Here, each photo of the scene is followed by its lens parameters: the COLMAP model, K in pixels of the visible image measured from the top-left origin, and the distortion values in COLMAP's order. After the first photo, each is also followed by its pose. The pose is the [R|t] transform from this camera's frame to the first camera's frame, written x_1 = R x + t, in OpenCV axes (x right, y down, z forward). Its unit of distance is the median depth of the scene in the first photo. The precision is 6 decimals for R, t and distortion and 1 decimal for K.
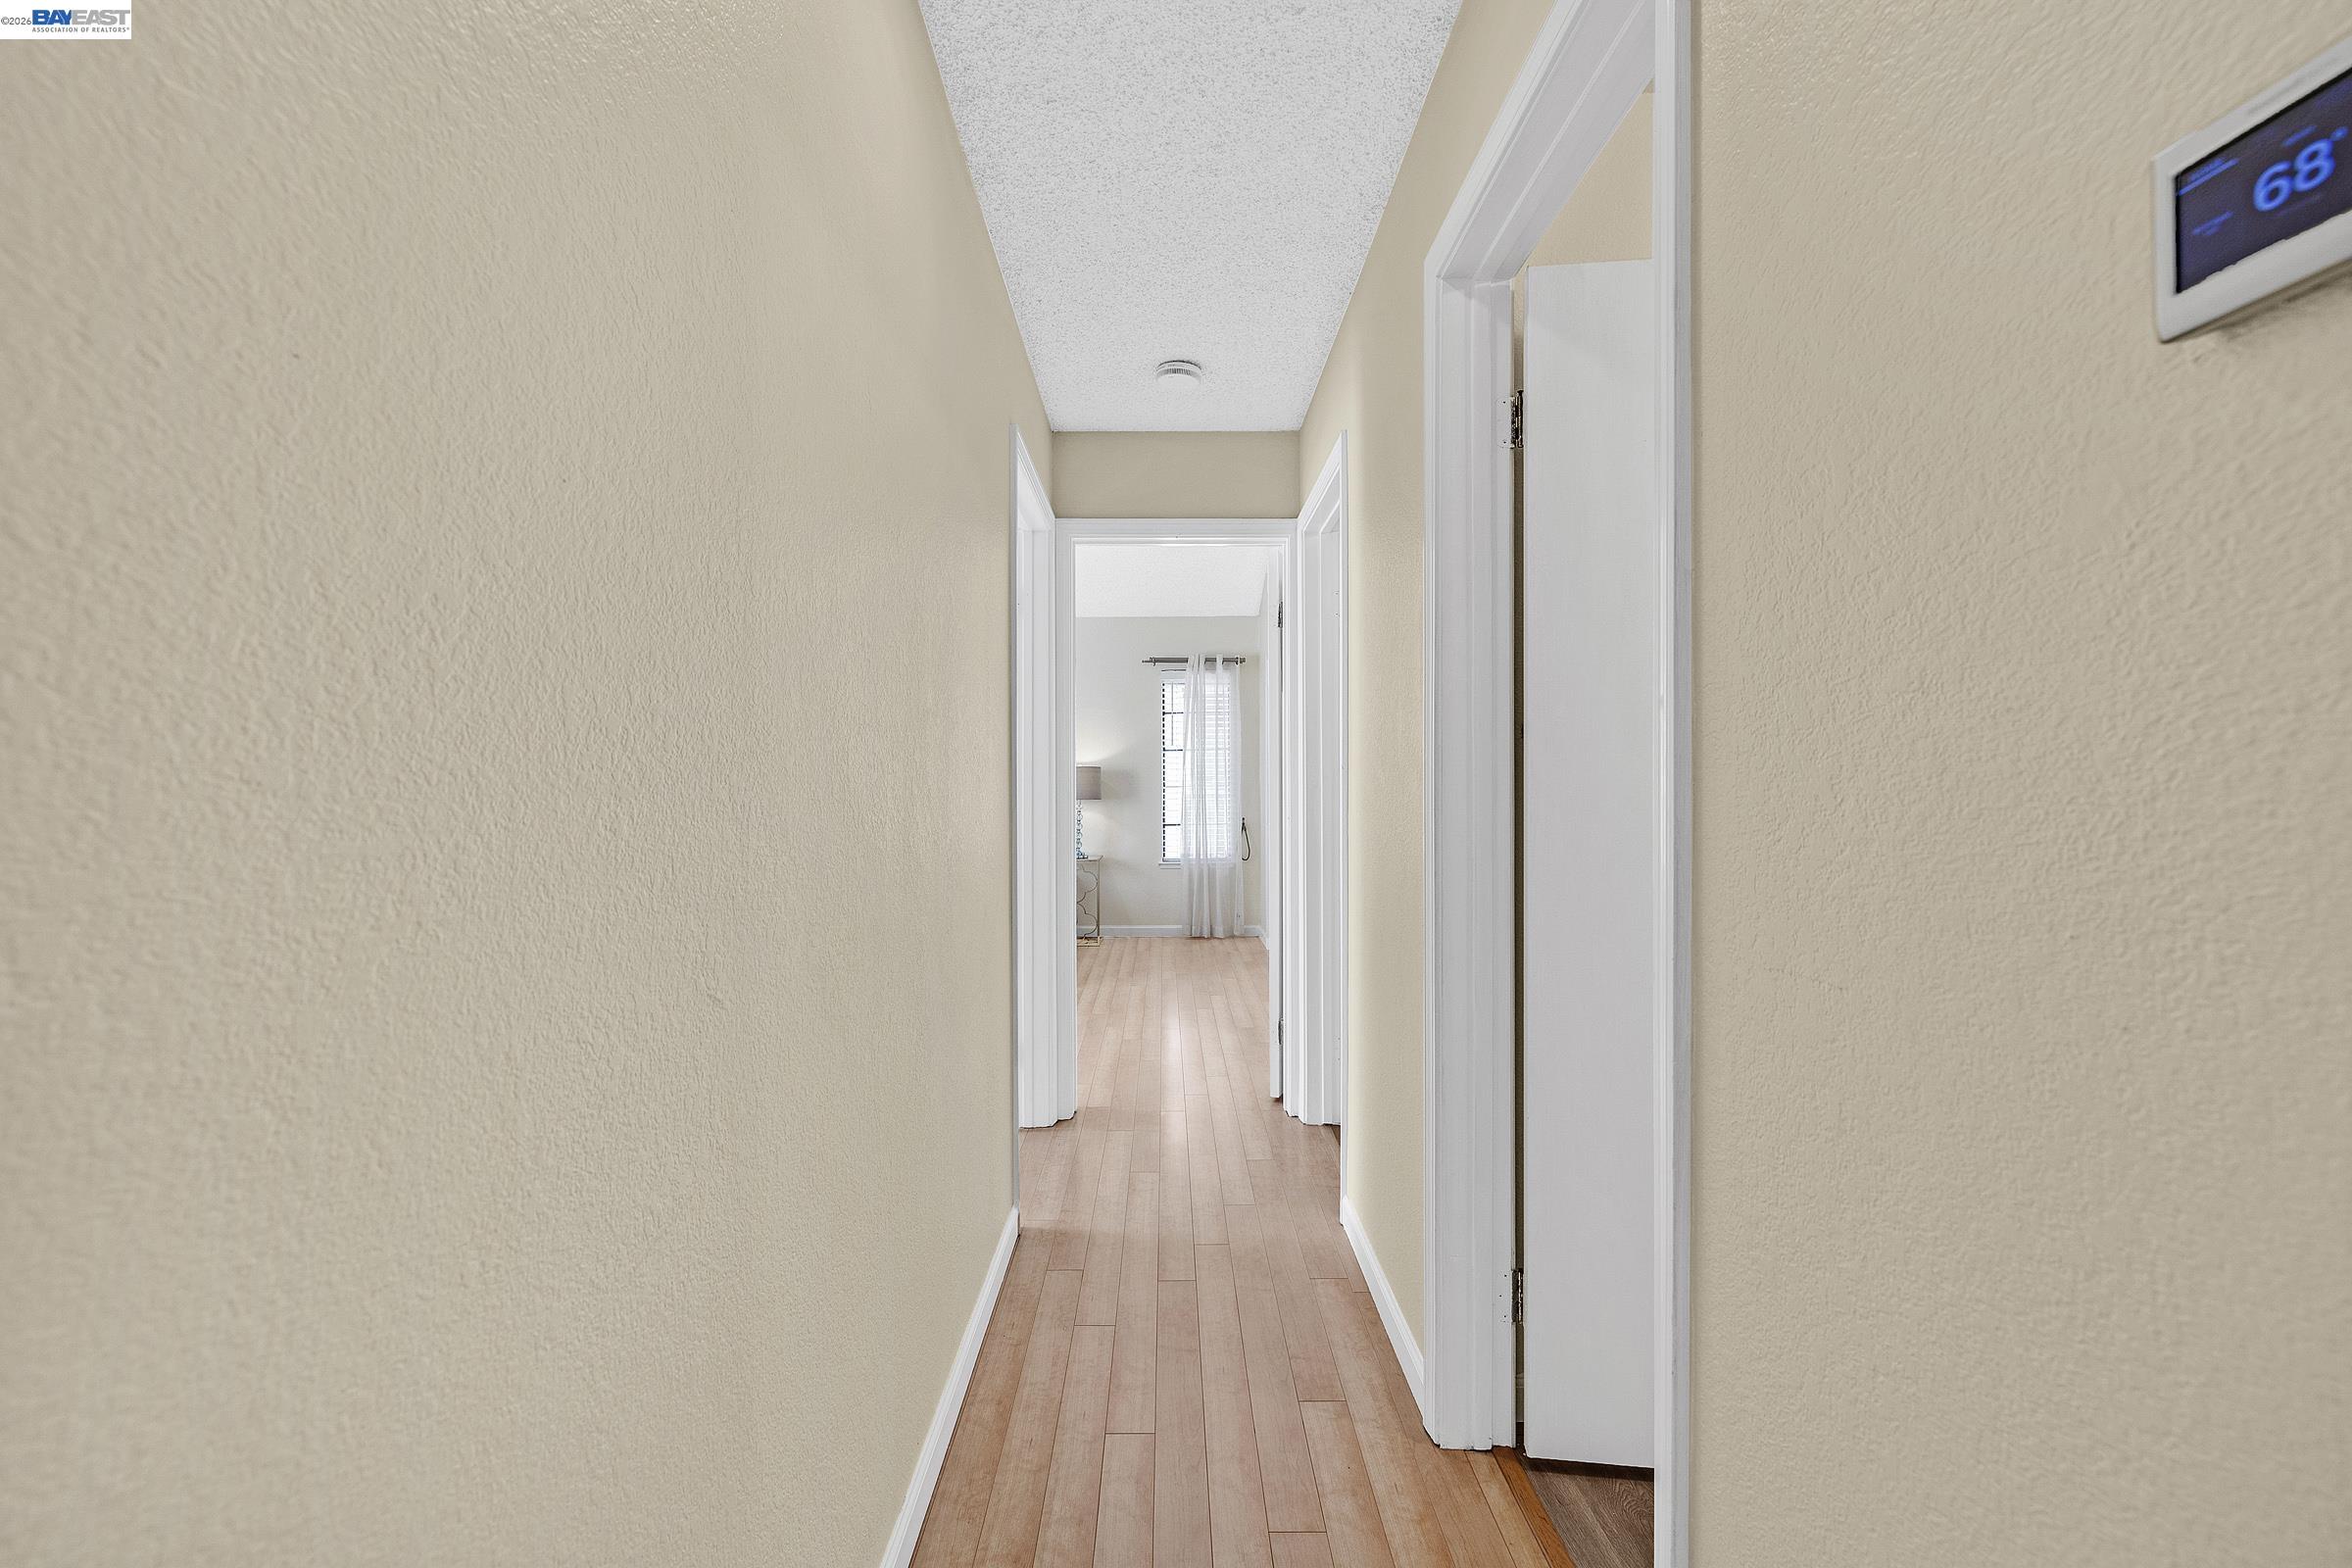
lens RADIAL K [[982.4, 0, 1173.3], [0, 982.4, 794.5], [0, 0, 1]] dist [0.000014, 0.000305]
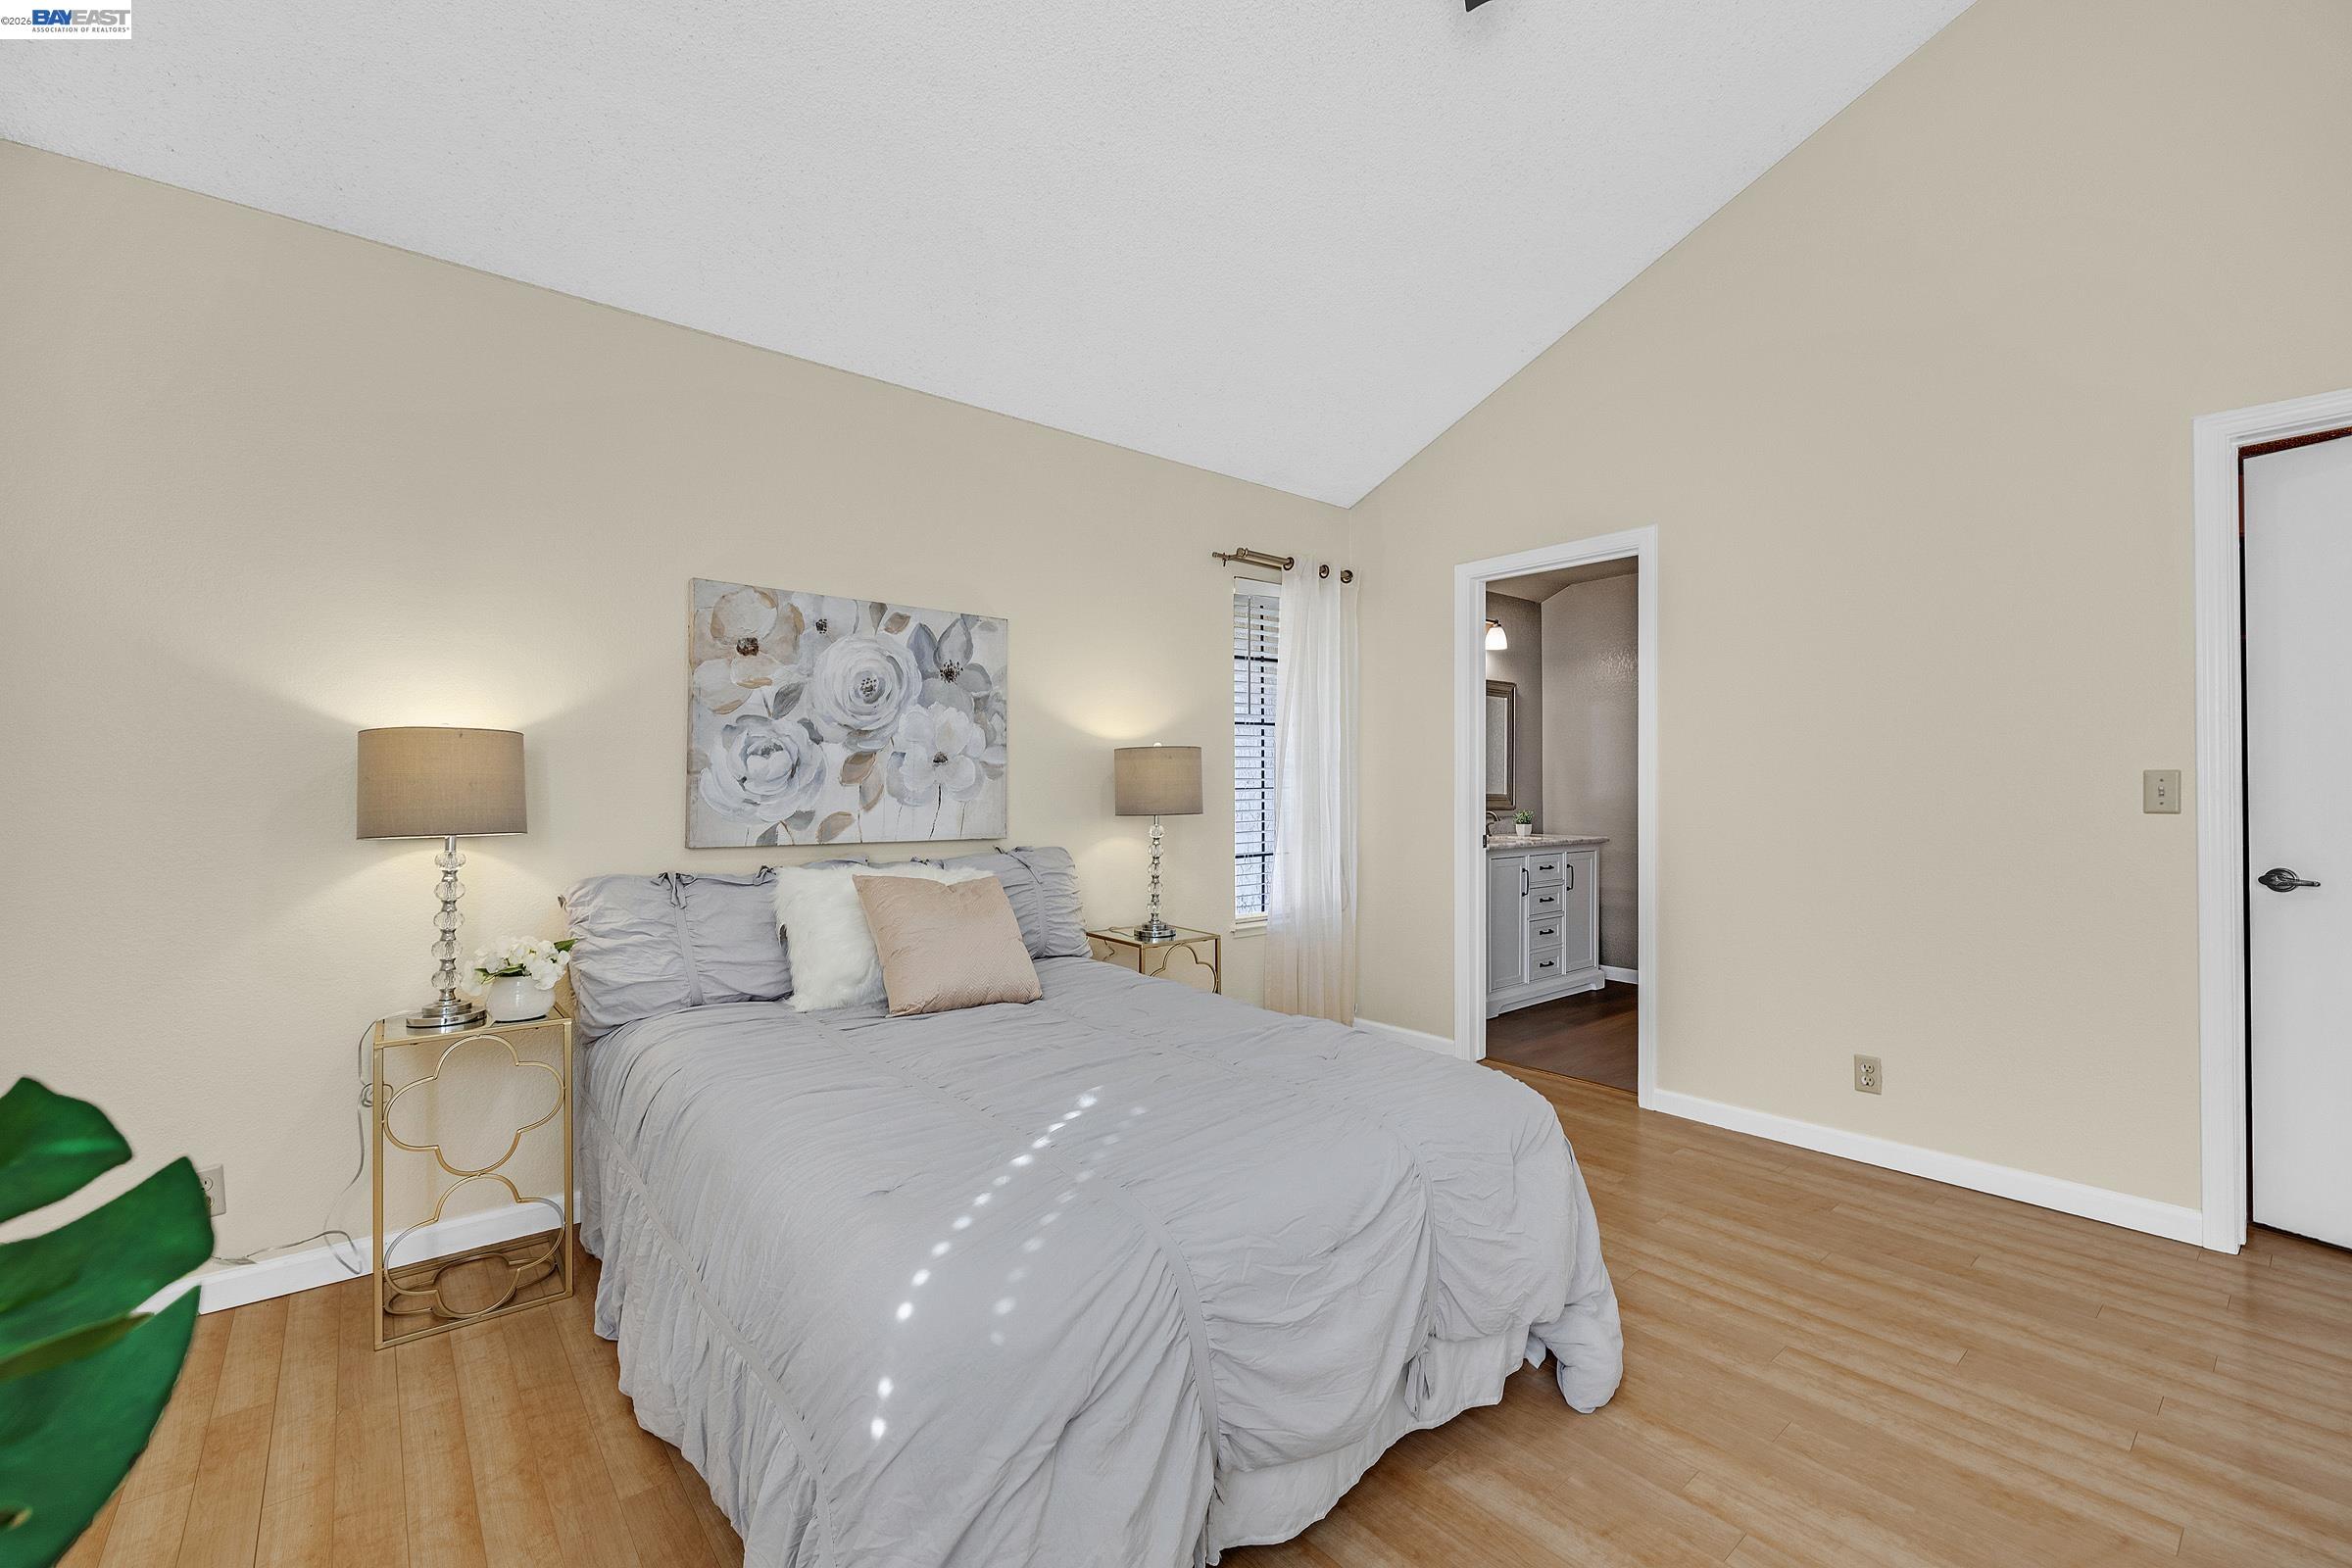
lens RADIAL K [[982.4, 0, 1173.2], [0, 982.4, 786.0], [0, 0, 1]] dist [0.000014, 0.000305]
pose [[0.781749, 0.005166, 0.623572, -0.384447], [-0.006341, 0.999980, -0.000335, -0.008844], [-0.623561, -0.003692, 0.781766, 0.597166]]
